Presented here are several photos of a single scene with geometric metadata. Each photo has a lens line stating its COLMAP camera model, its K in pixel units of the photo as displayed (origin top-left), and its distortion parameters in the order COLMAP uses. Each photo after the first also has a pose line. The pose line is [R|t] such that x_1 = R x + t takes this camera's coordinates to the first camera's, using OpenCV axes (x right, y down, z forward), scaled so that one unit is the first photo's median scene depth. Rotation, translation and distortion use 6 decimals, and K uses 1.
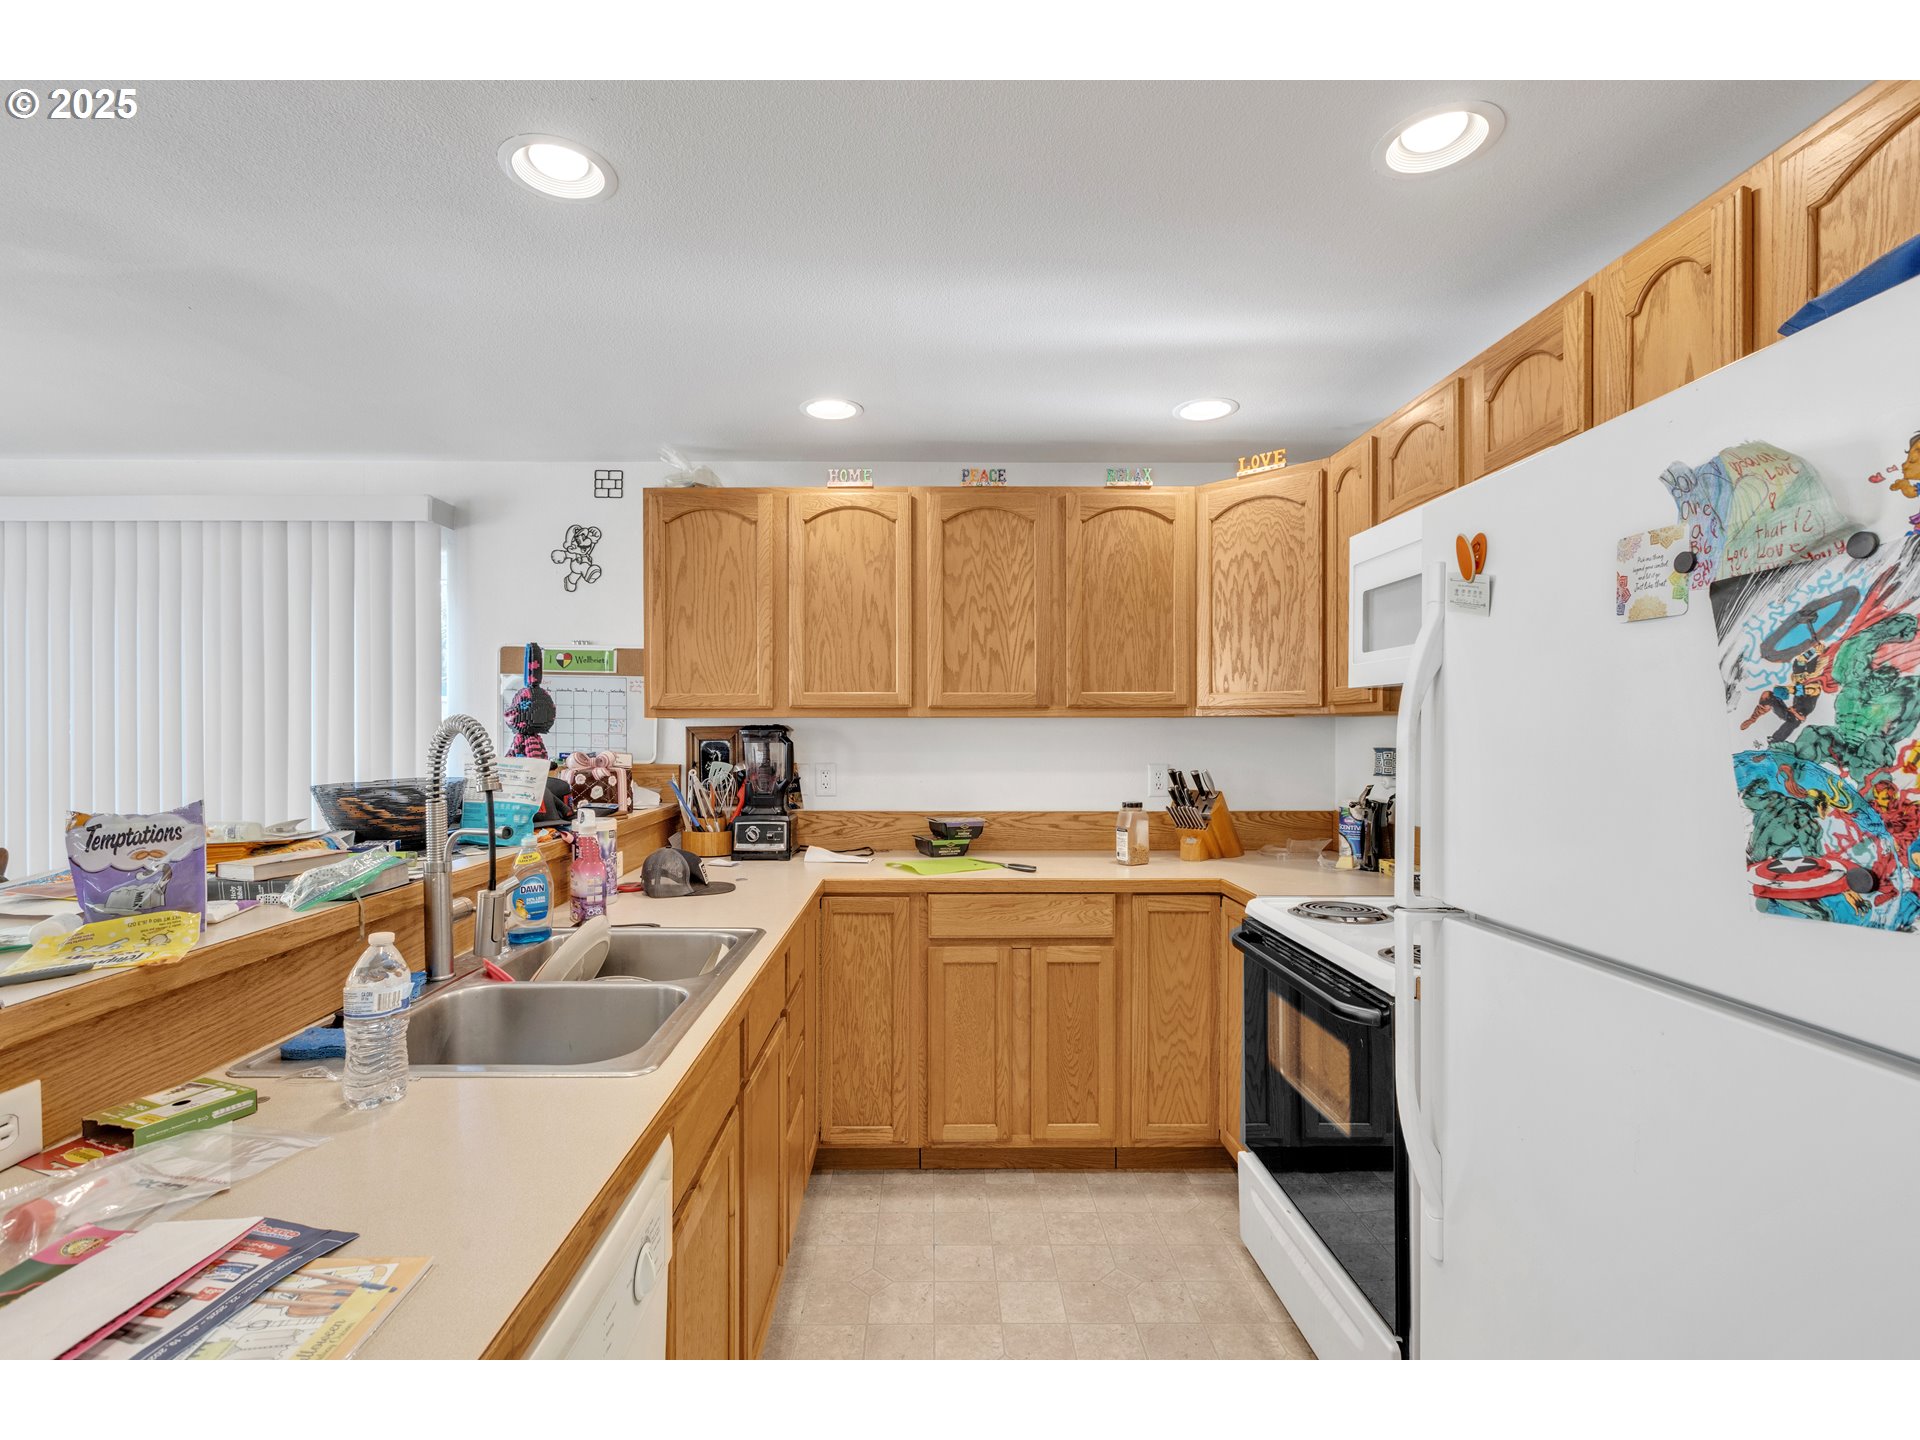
lens RADIAL K [[877.7, 0, 923.1], [0, 877.7, 733.2], [0, 0, 1]] dist [0.002042, 0.000354]
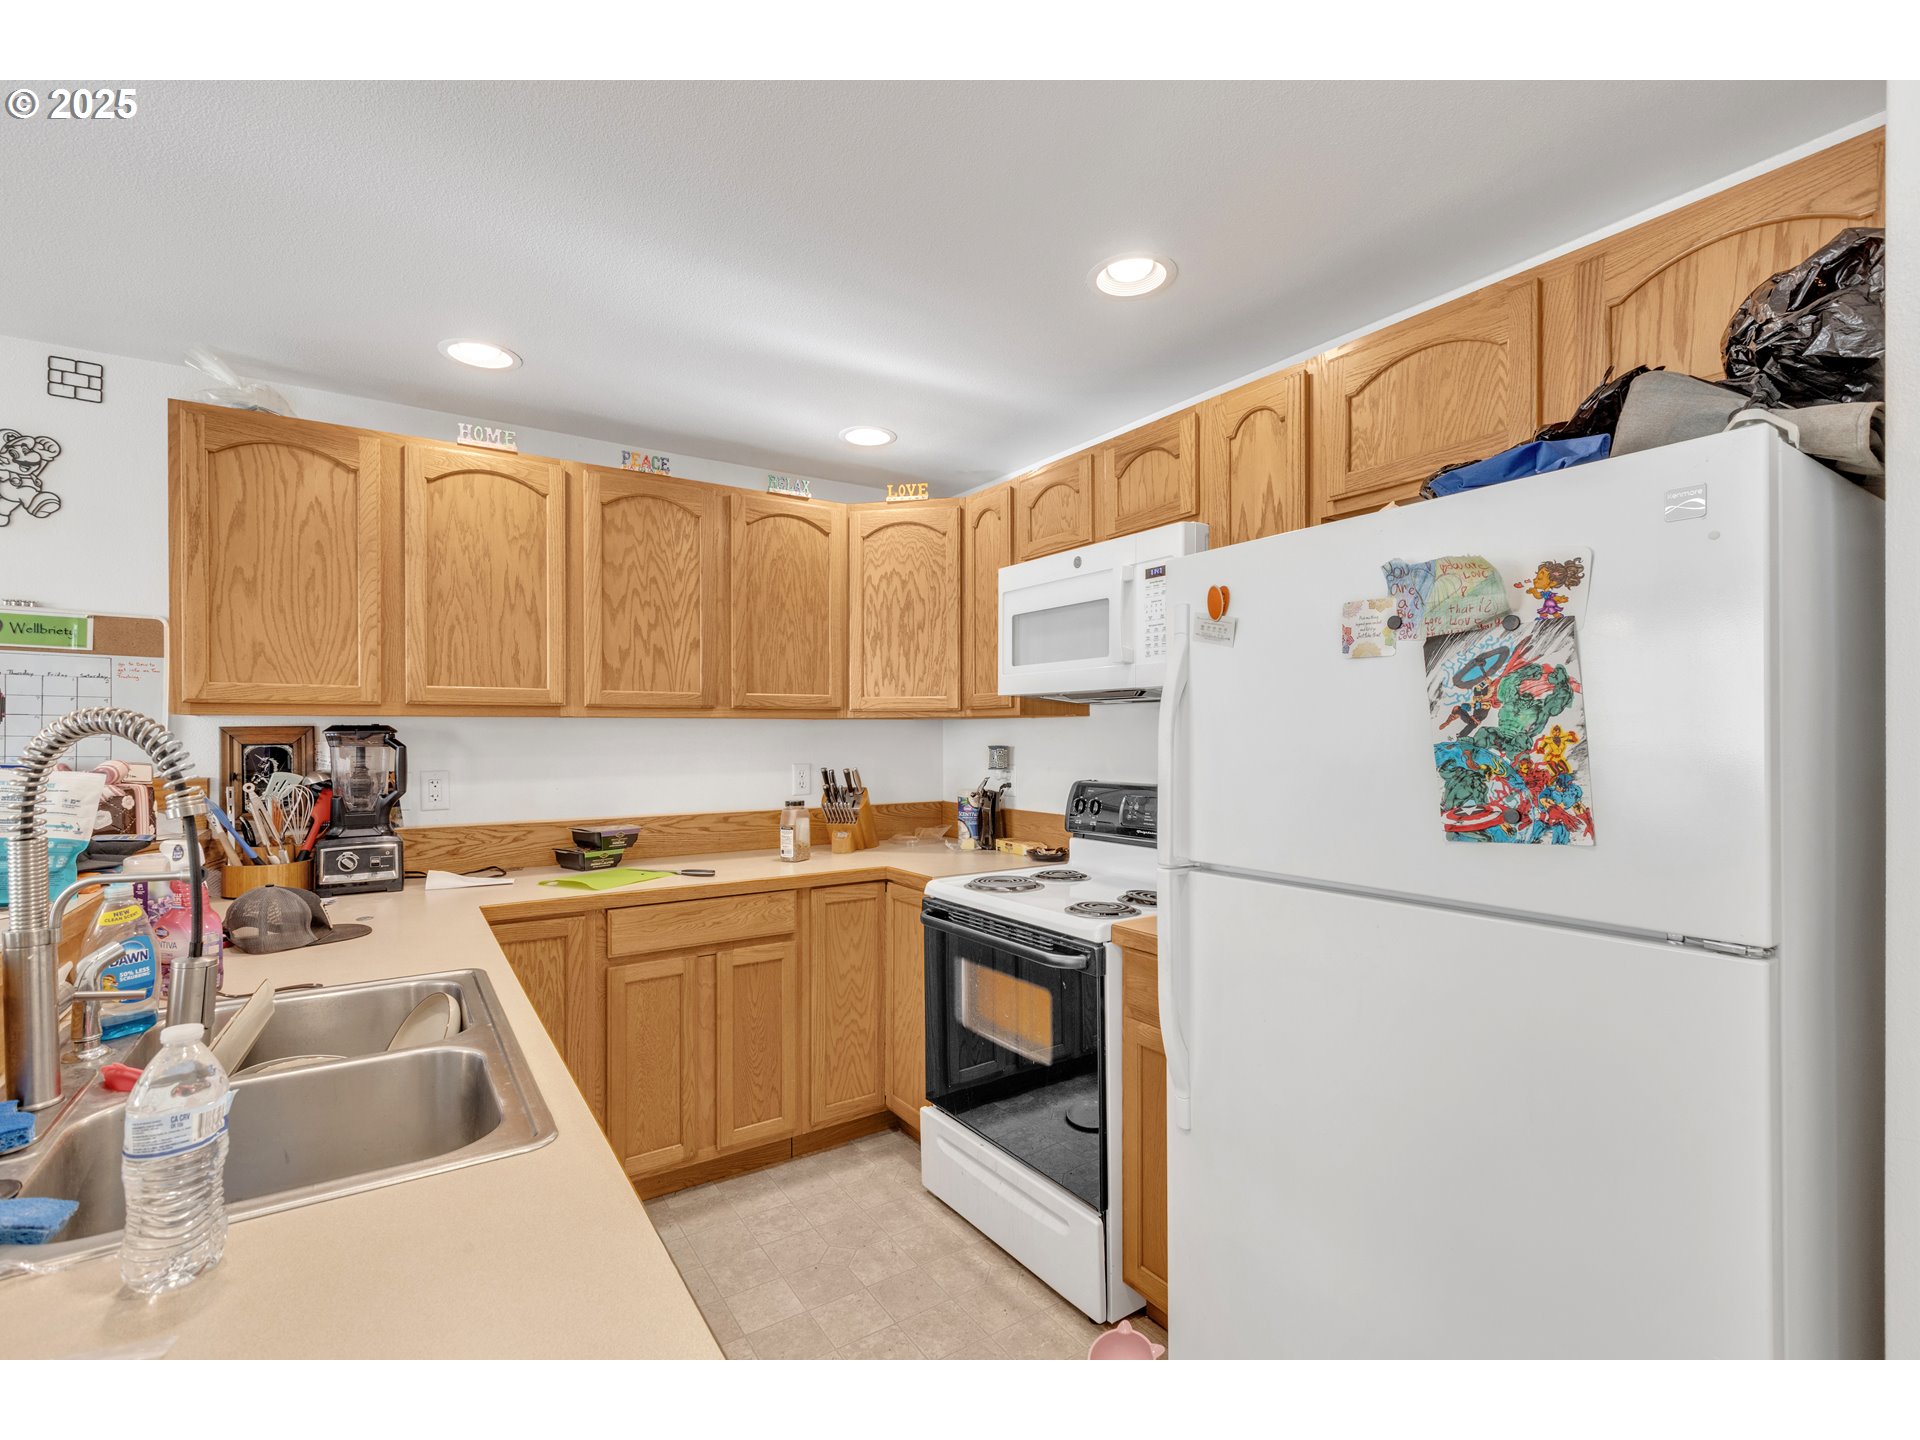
lens RADIAL K [[877.7, 0, 944.2], [0, 877.7, 732.0], [0, 0, 1]] dist [0.002042, 0.000354]
pose [[0.835739, -0.000667, 0.549126, -0.182457], [0.002519, 0.999993, -0.002620, 0.000666], [-0.549120, 0.003572, 0.835736, 0.037606]]
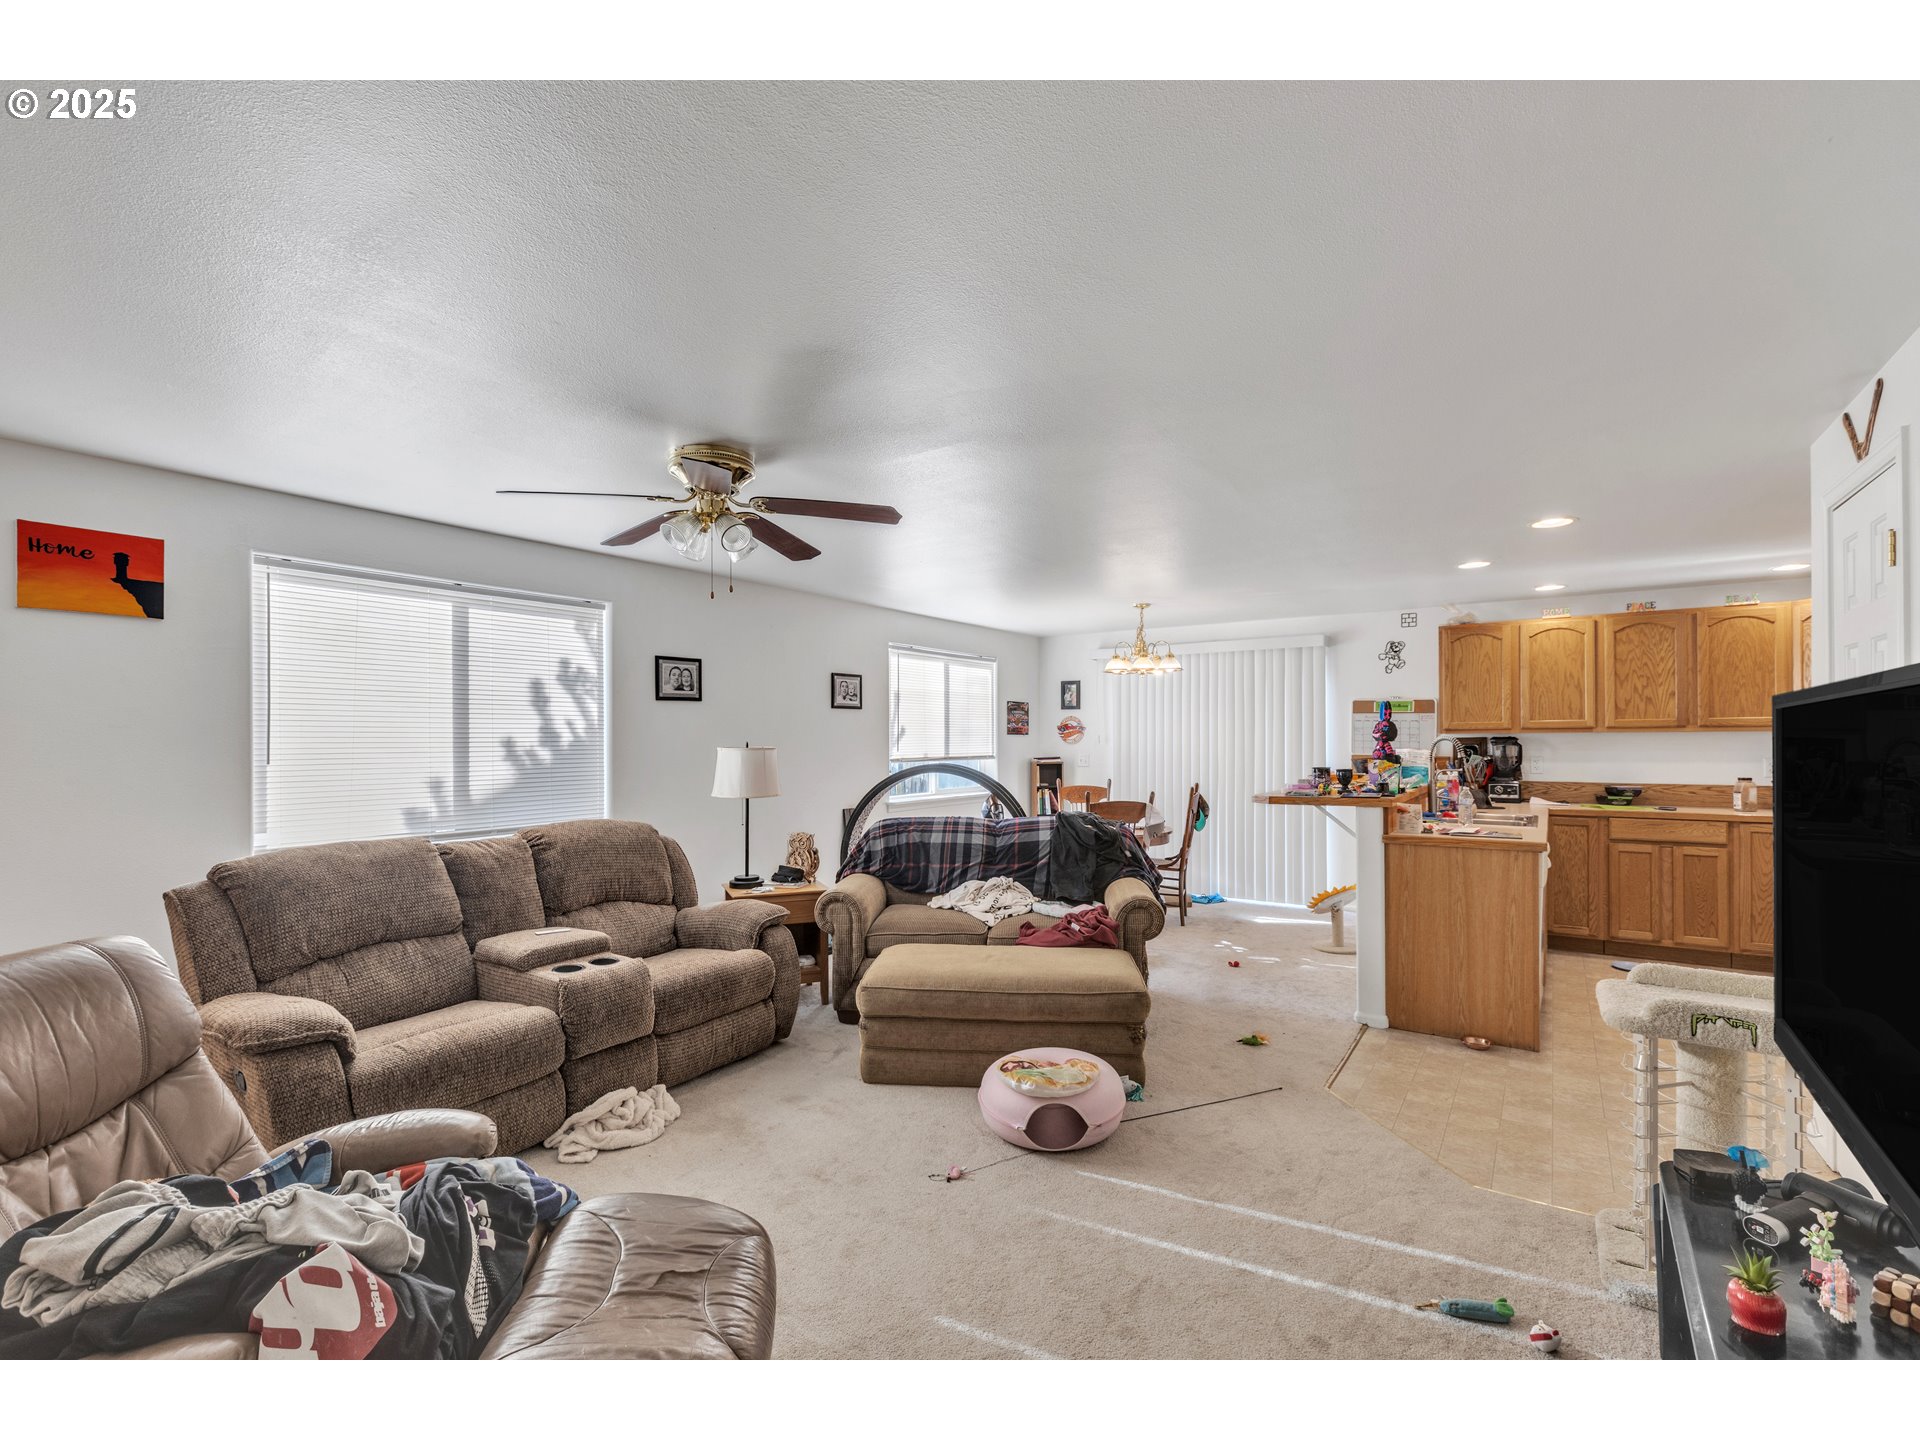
lens RADIAL K [[877.7, 0, 956.2], [0, 877.7, 739.5], [0, 0, 1]] dist [0.002042, 0.000354]
pose [[0.833778, -0.005021, -0.552077, -0.120162], [0.002205, 0.999981, -0.005764, 0.005913], [0.552095, 0.003589, 0.833773, -1.431103]]
